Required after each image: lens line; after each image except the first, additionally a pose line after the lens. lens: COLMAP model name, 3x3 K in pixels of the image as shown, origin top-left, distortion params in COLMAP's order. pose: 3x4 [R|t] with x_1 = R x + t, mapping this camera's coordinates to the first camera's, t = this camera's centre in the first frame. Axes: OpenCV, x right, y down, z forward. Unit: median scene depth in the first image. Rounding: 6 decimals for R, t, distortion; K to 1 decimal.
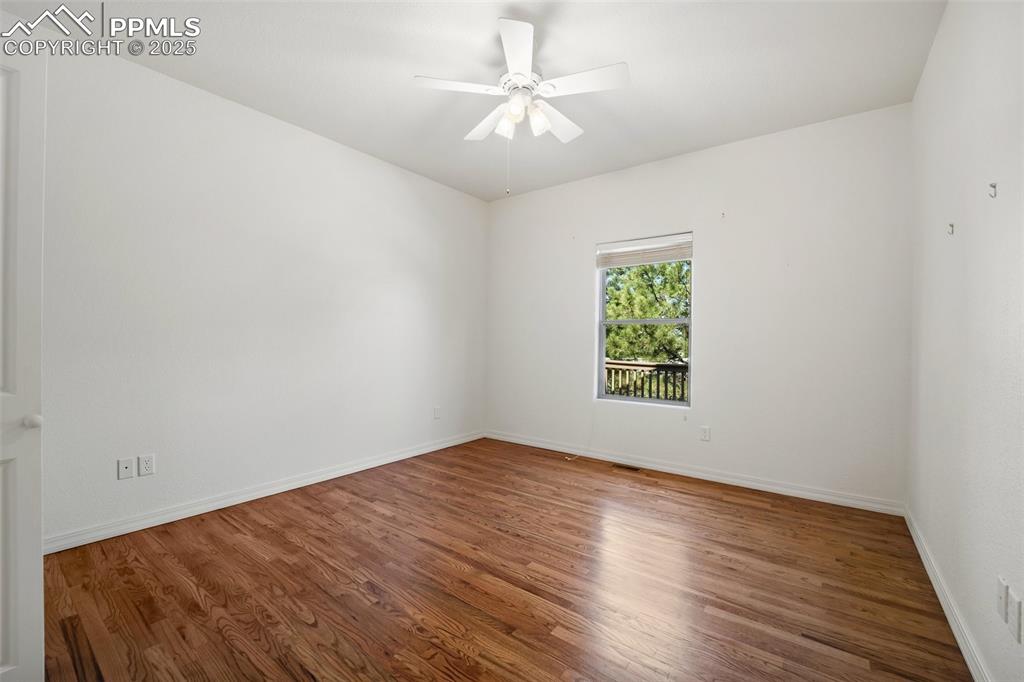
lens RADIAL K [[418.5, 0, 511.6], [0, 418.5, 338.9], [0, 0, 1]] dist [-0.022367, 0.000720]
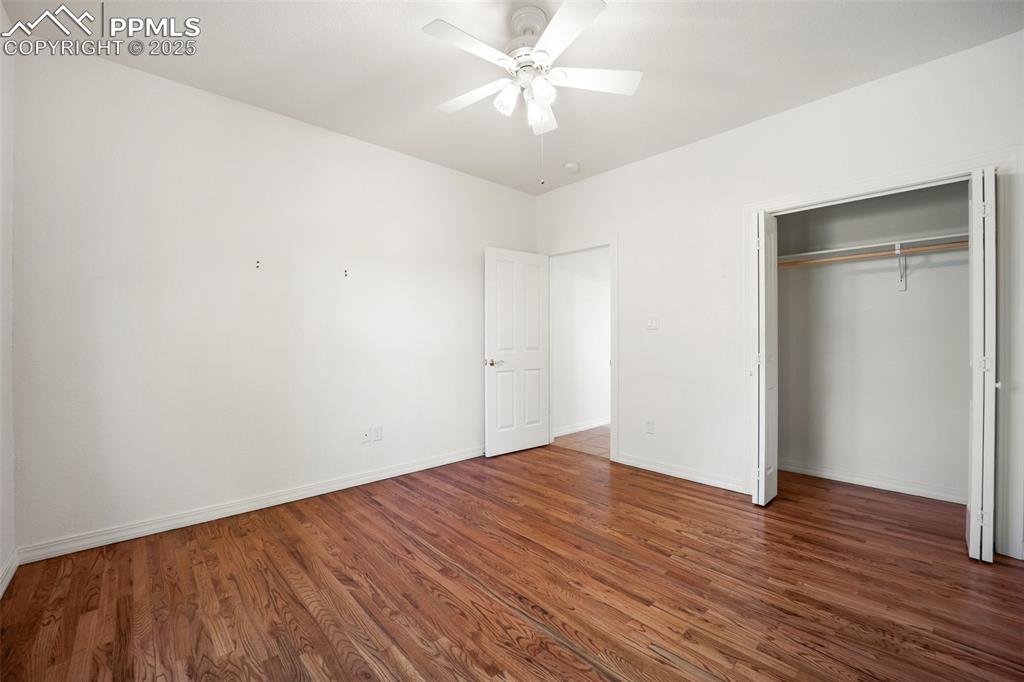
lens RADIAL K [[418.5, 0, 511.5], [0, 418.5, 340.0], [0, 0, 1]] dist [-0.022367, 0.000720]
pose [[-0.984114, -0.007820, 0.177365, -0.110019], [-0.006664, 0.999953, 0.007112, -0.002570], [-0.177413, 0.005817, -0.984119, 1.952099]]
